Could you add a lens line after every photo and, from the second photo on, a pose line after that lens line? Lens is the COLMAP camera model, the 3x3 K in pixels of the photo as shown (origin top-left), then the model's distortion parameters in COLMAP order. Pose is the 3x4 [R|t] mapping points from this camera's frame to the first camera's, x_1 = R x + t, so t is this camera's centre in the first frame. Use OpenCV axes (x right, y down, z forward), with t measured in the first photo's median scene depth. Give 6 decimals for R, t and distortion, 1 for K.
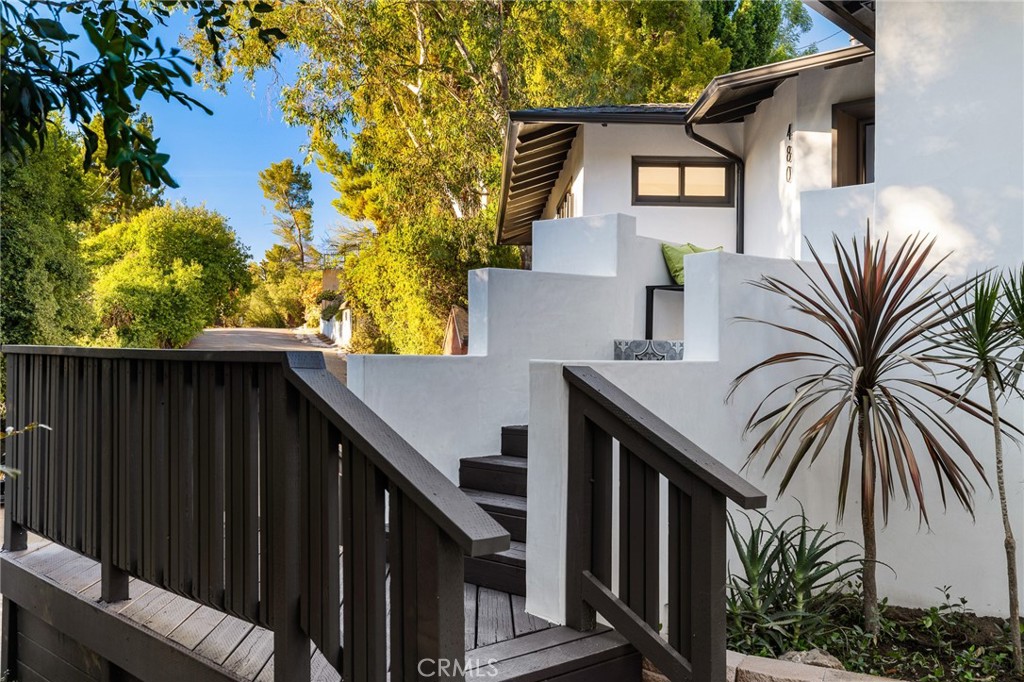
lens RADIAL K [[879.3, 0, 512.0], [0, 879.3, 341.0], [0, 0, 1]] dist [0.003088, 0.000664]
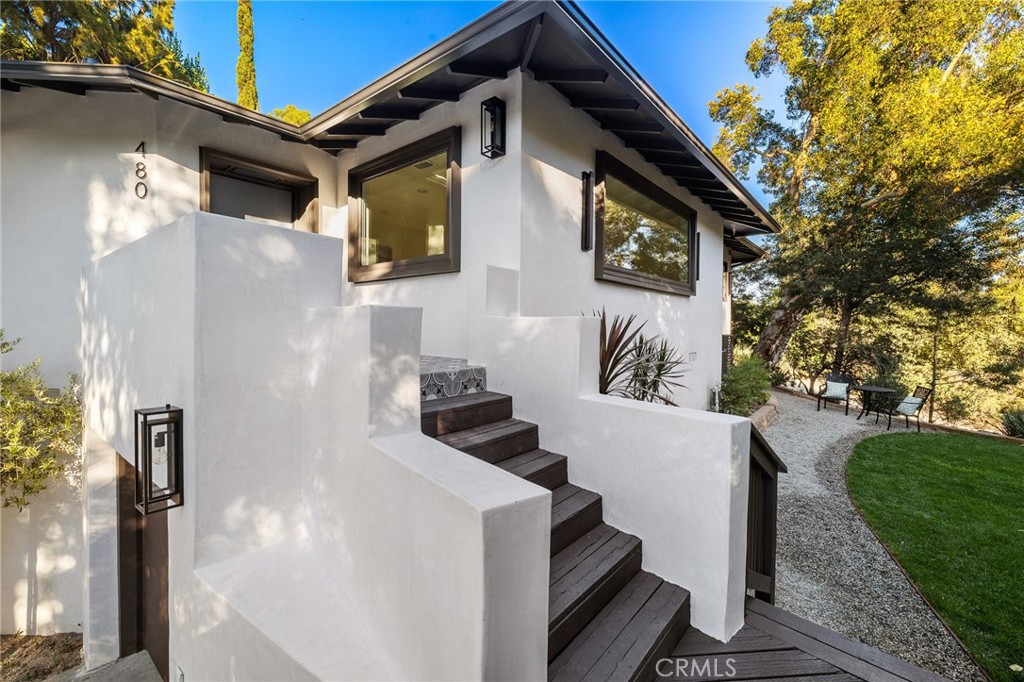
lens RADIAL K [[432.5, 0, 512.3], [0, 432.5, 338.5], [0, 0, 1]] dist [0.001768, -0.000005]
pose [[-0.061362, -0.040834, 0.997280, -0.209299], [-0.025852, 0.998893, 0.039309, -0.041966], [-0.997781, -0.023369, -0.062350, 0.539966]]
